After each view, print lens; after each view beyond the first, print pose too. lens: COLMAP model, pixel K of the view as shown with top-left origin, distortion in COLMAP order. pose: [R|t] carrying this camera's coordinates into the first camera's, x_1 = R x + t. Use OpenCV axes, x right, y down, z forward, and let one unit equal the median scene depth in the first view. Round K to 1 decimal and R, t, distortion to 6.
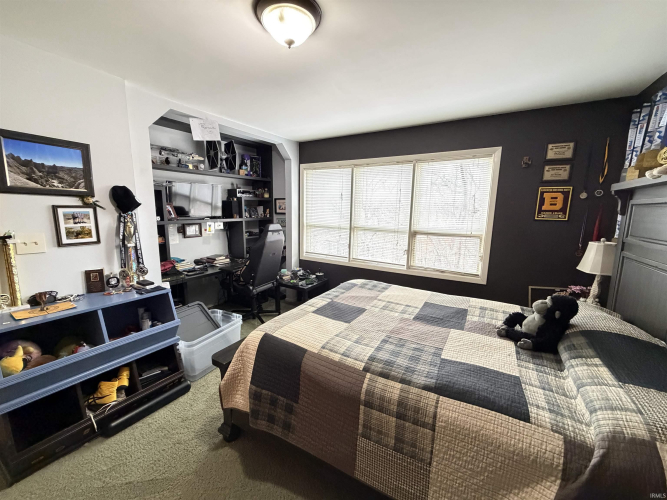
lens RADIAL K [[264.1, 0, 333.4], [0, 264.1, 251.7], [0, 0, 1]] dist [0.001417, -0.000232]
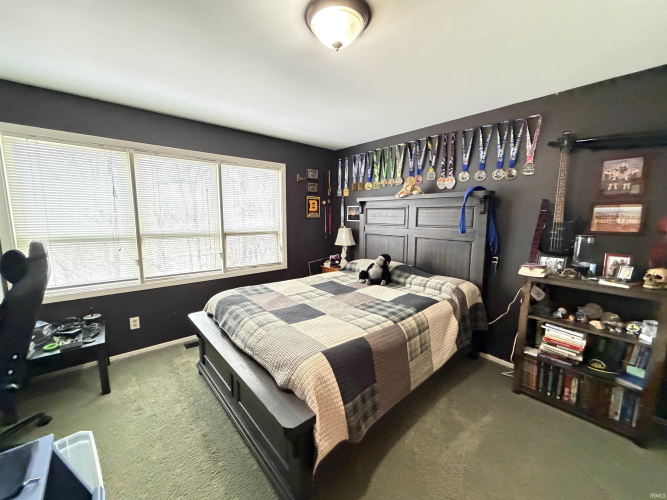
lens RADIAL K [[264.1, 0, 333.7], [0, 264.1, 247.9], [0, 0, 1]] dist [0.001417, -0.000232]
pose [[0.317687, -0.134567, 0.938598, -0.769254], [0.146260, 0.984986, 0.091713, -0.082793], [-0.936847, 0.108143, 0.332599, 0.470897]]
